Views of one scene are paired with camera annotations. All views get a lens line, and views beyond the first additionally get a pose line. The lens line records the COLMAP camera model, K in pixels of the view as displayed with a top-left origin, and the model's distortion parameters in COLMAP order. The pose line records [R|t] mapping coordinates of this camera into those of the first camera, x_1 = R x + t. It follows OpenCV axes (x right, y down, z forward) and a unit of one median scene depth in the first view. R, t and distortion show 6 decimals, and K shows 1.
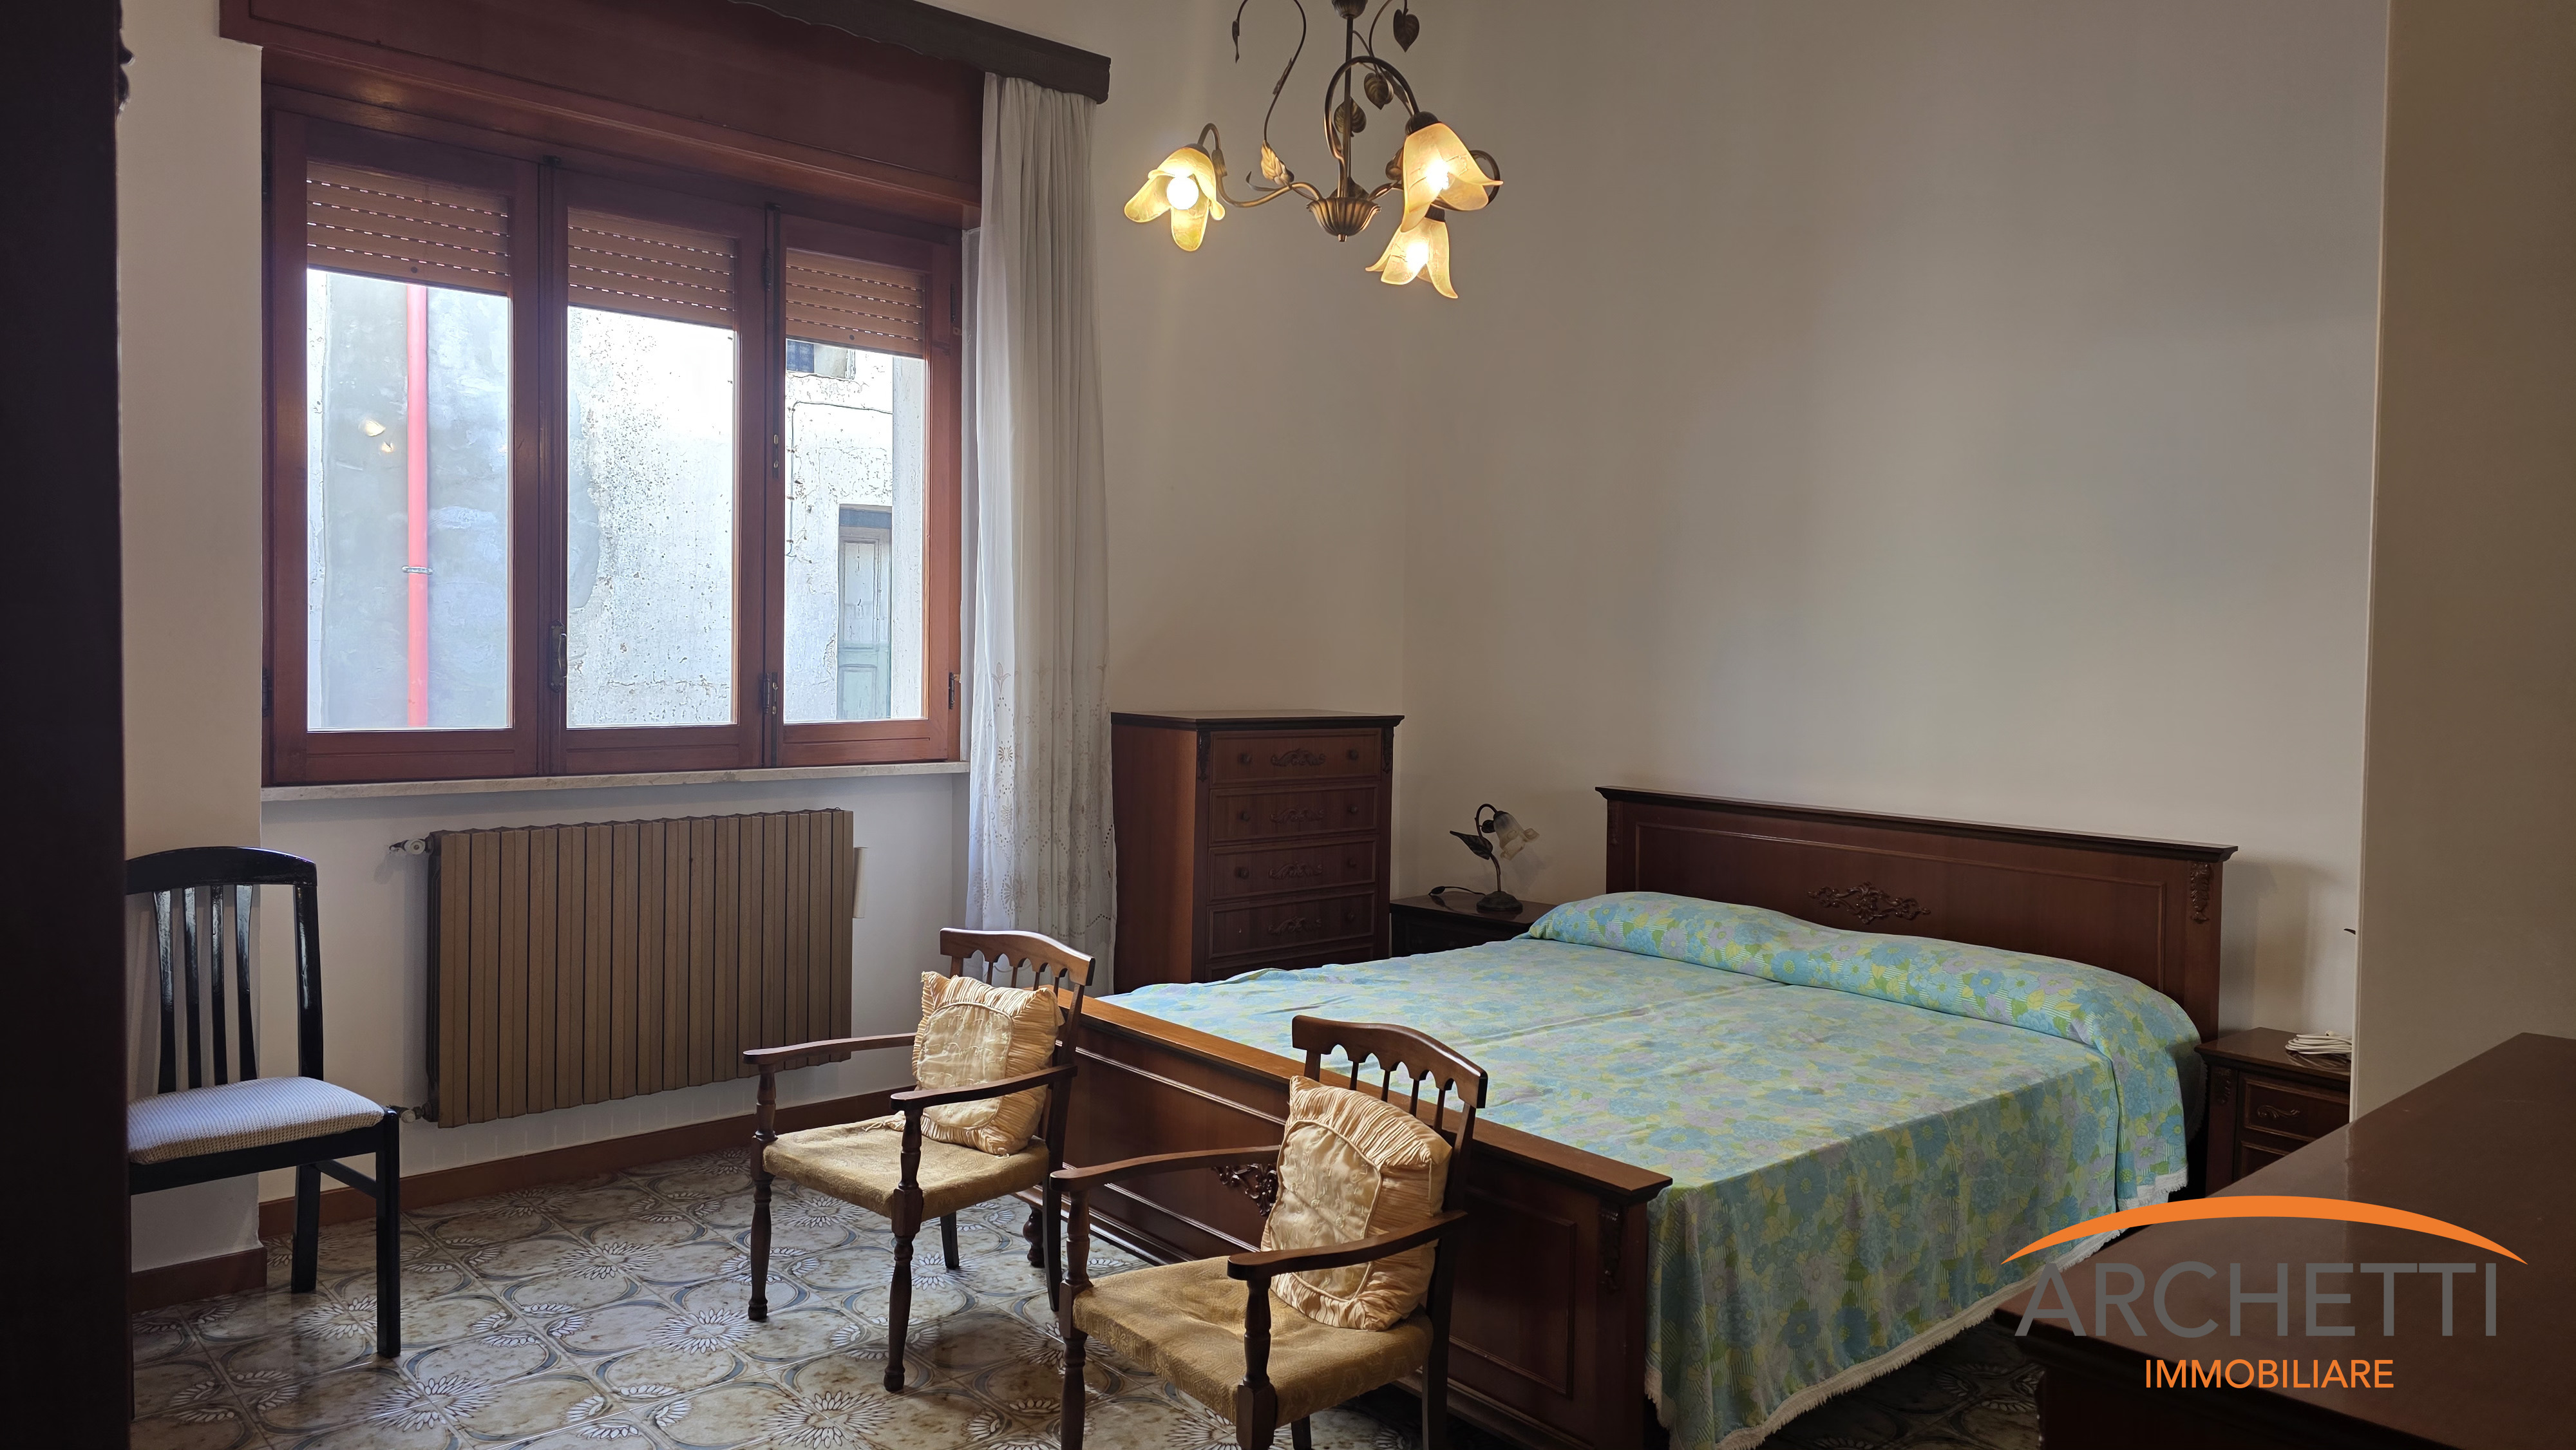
lens RADIAL K [[1734.7, 0, 1288.7], [0, 1734.7, 721.6], [0, 0, 1]] dist [0.066667, -0.059250]
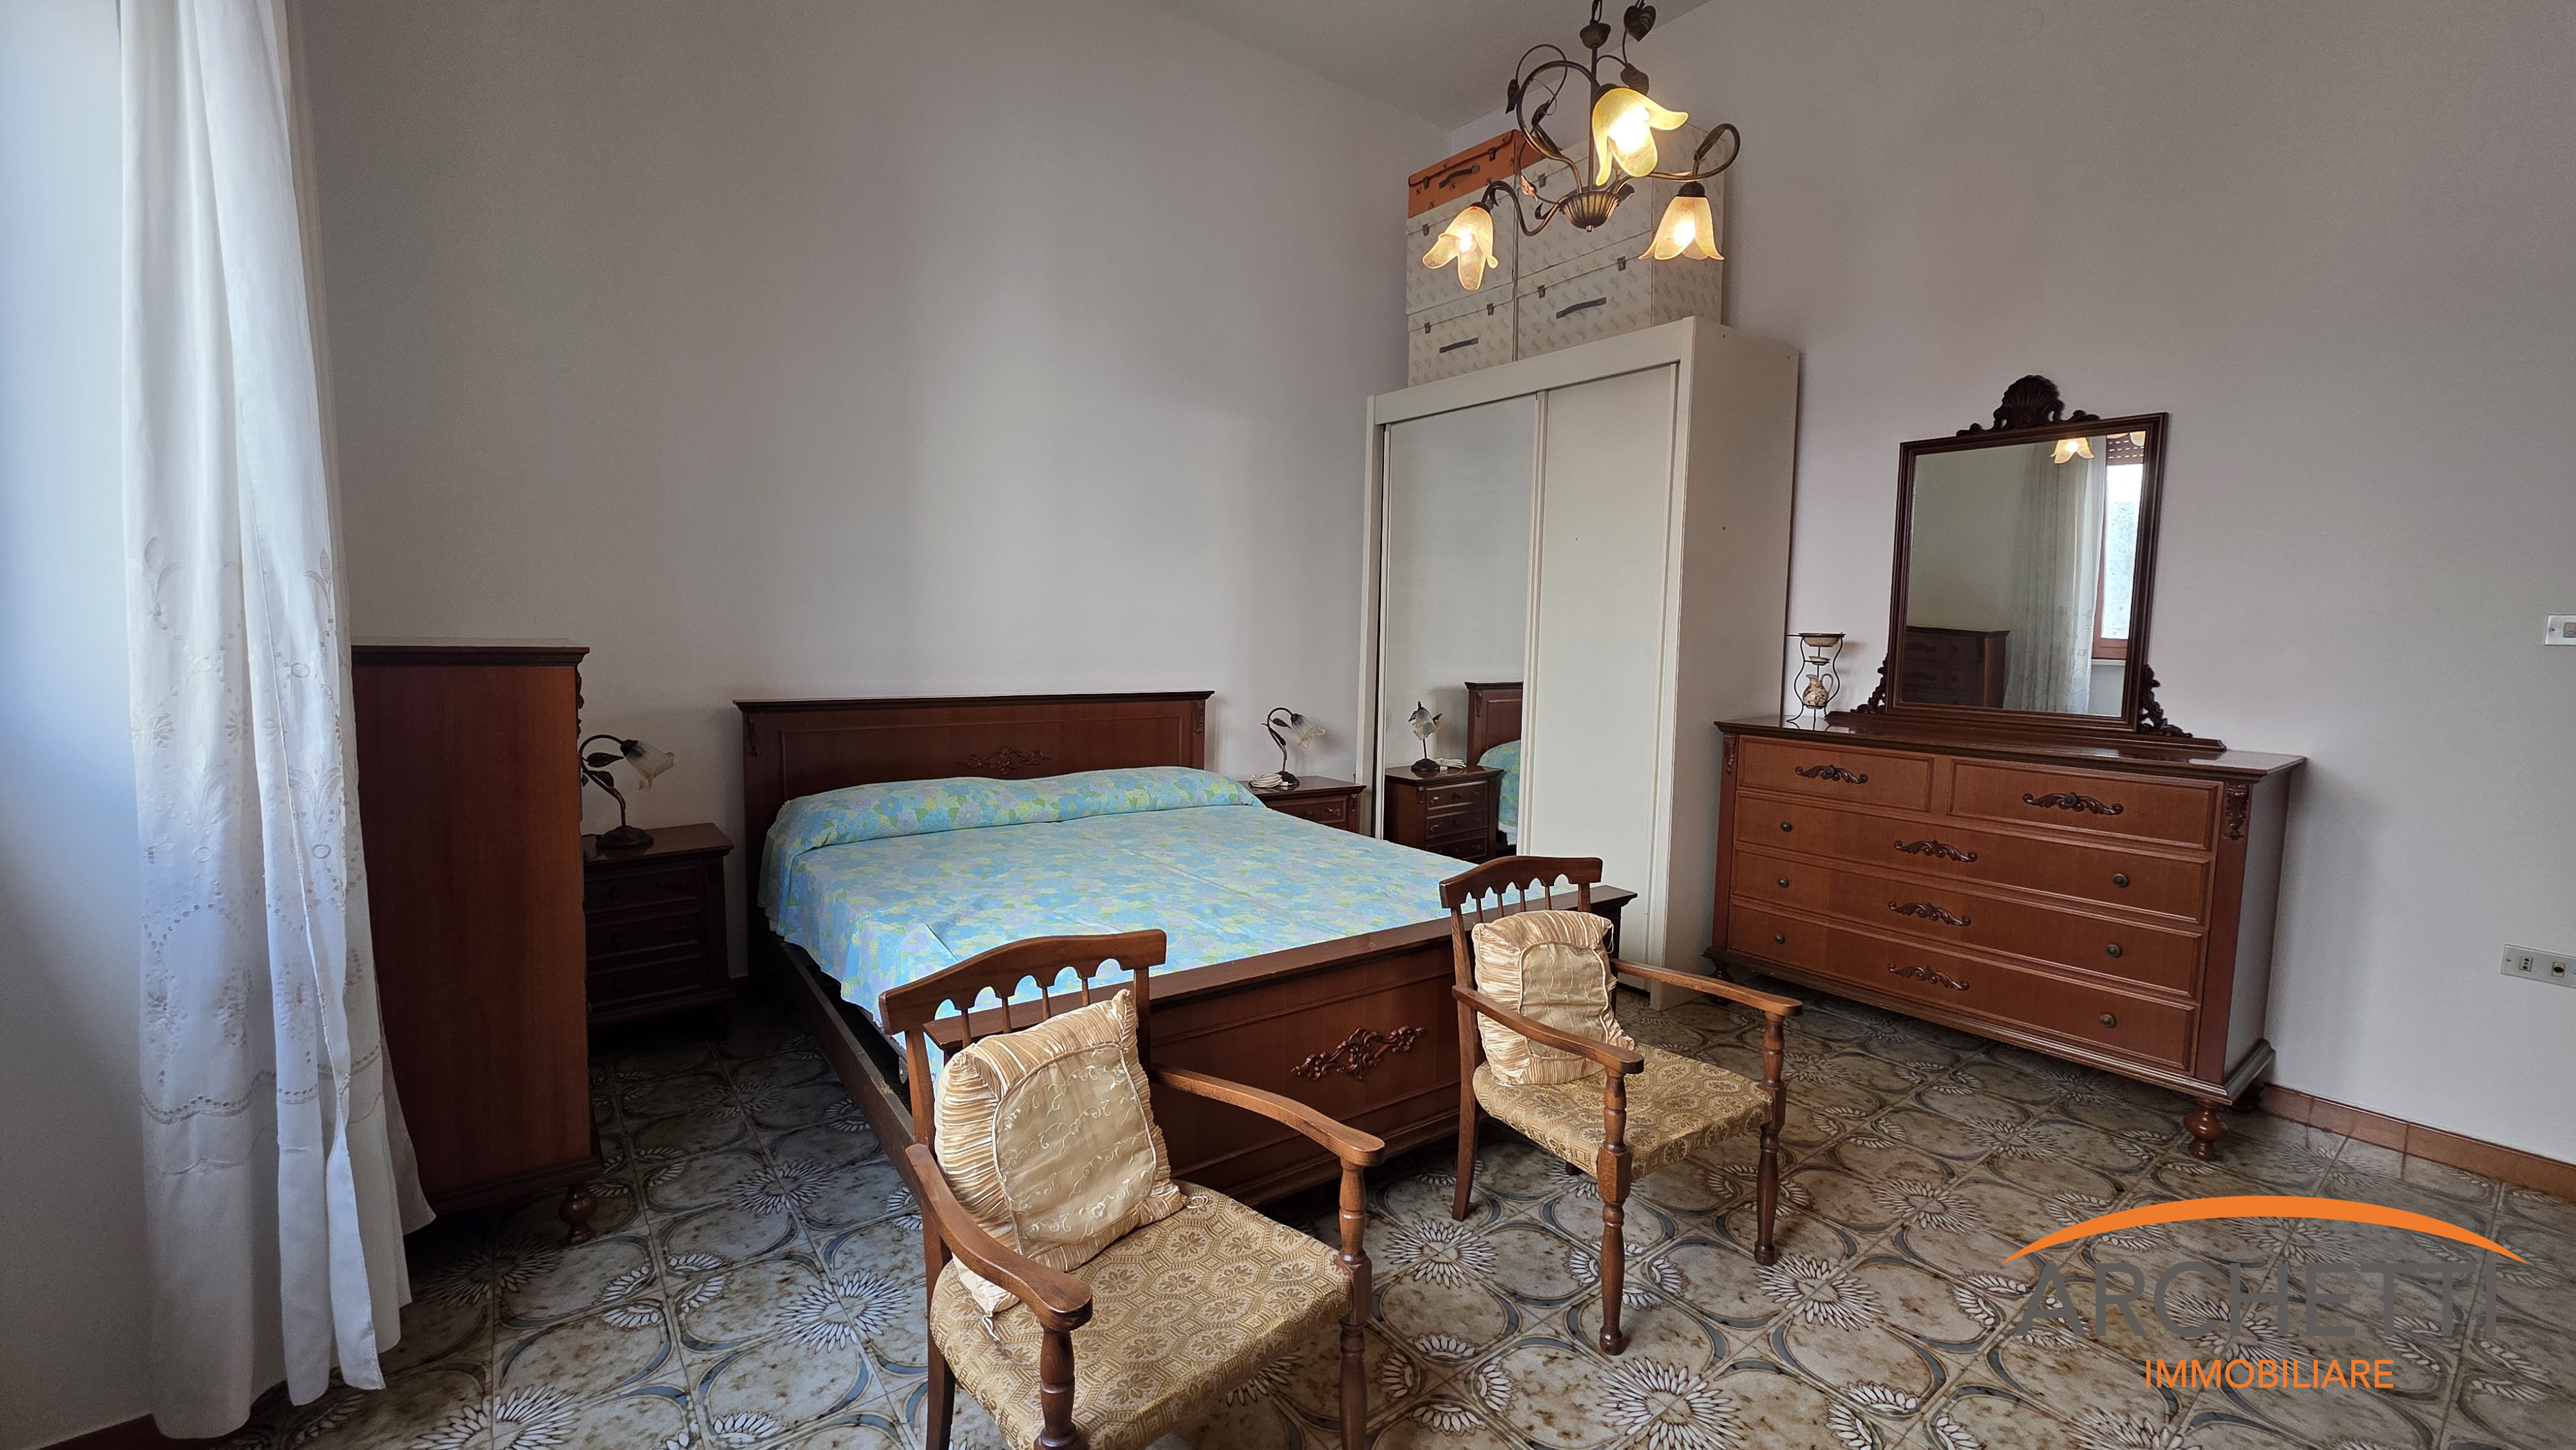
lens RADIAL K [[1031.4, 0, 1274.4], [0, 1031.4, 702.3], [0, 0, 1]] dist [-0.003848, 0.002292]
pose [[0.075245, -0.093514, 0.992770, -0.566685], [0.022960, 0.995491, 0.092030, -0.015356], [-0.996901, 0.015869, 0.077053, 0.875191]]
